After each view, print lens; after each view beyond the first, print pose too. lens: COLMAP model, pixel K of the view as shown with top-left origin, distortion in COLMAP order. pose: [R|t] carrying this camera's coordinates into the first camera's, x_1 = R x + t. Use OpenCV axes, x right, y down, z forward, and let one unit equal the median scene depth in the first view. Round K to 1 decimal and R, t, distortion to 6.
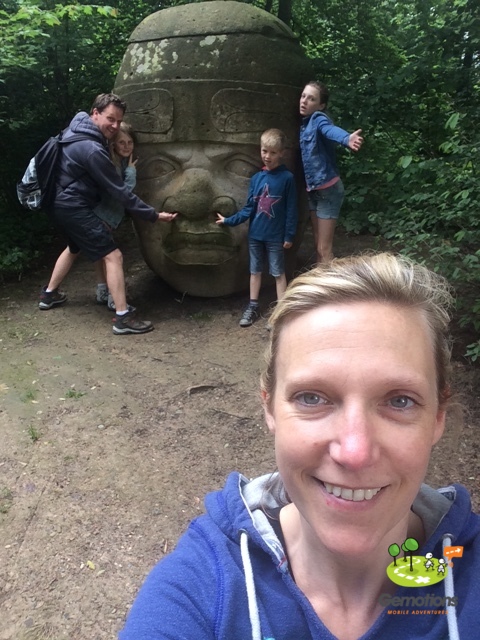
lens RADIAL K [[579.8, 0, 247.6], [0, 579.8, 321.7], [0, 0, 1]] dist [0.015741, -0.009324]
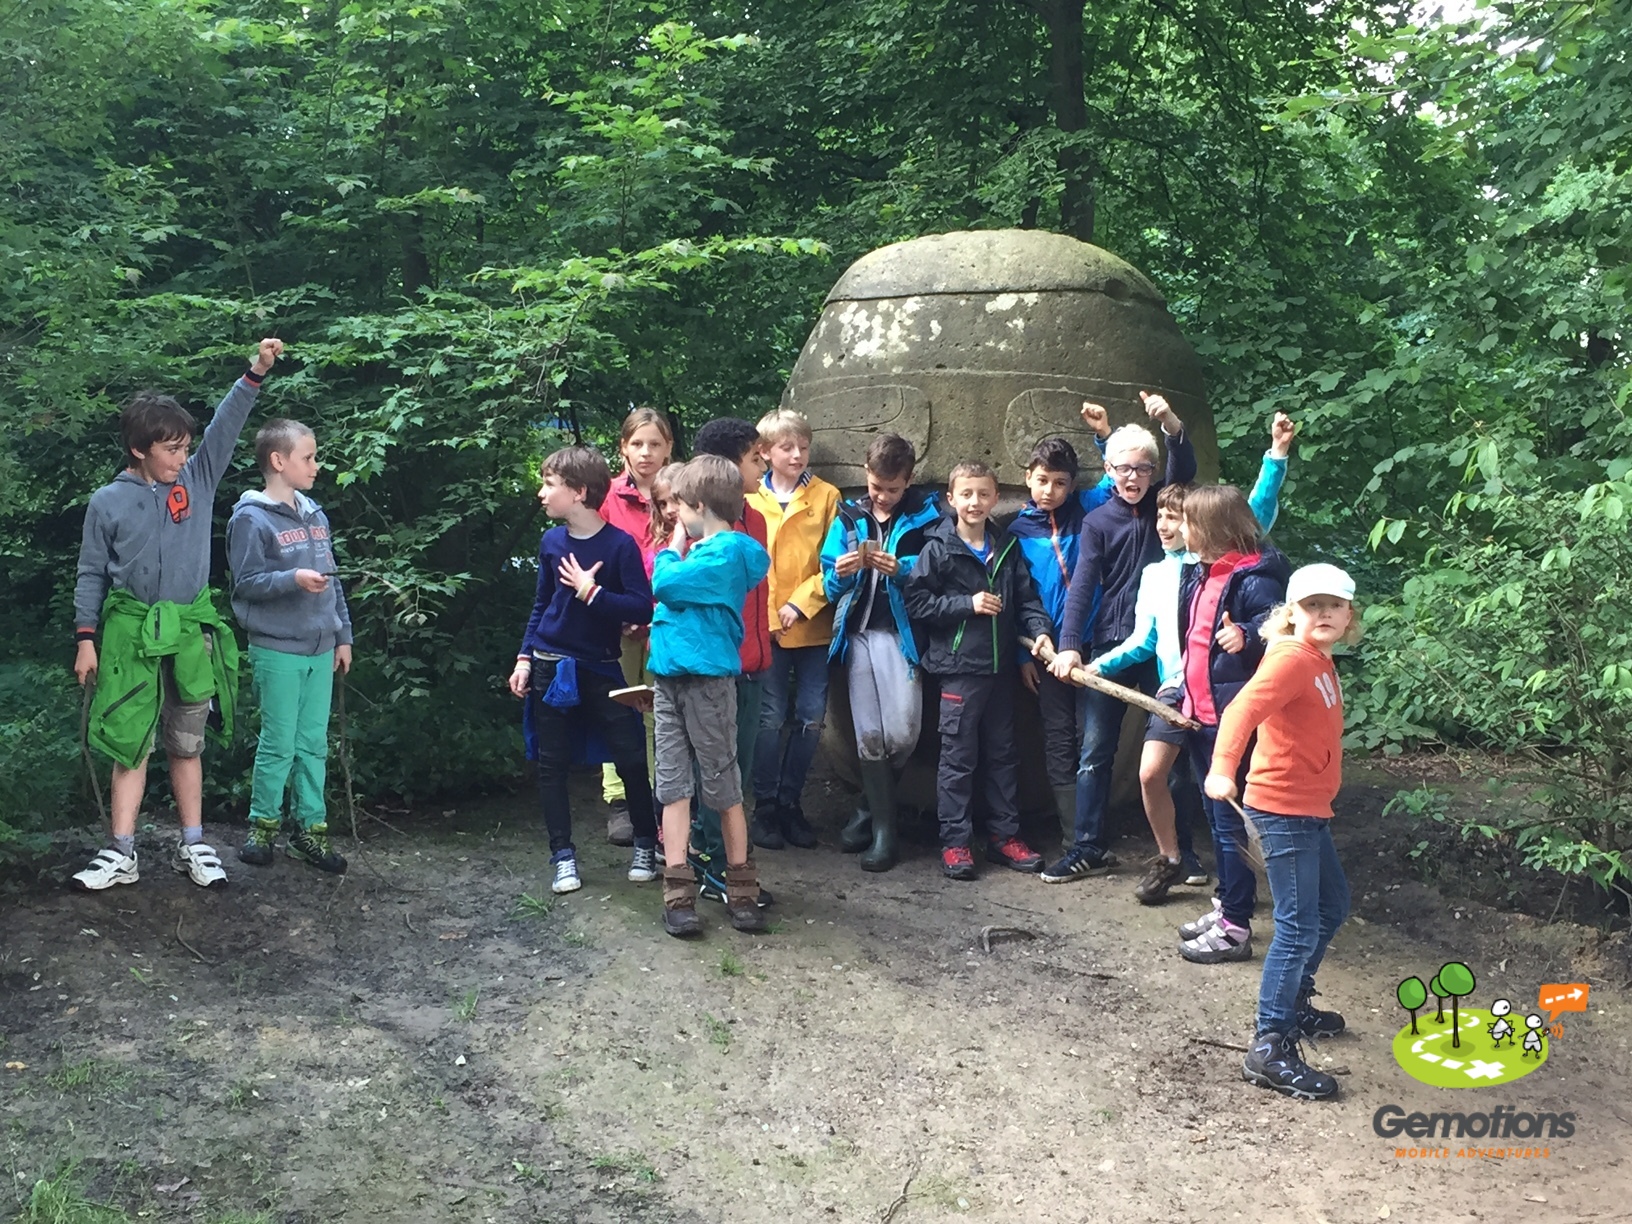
lens RADIAL K [[2201.8, 0, 815.7], [0, 2201.8, 610.5], [0, 0, 1]] dist [-0.030497, 0.000000]
pose [[0.999515, 0.028463, -0.012648, -0.196537], [-0.030900, 0.957156, -0.287919, 0.341976], [0.003911, 0.288170, 0.957571, -0.782085]]
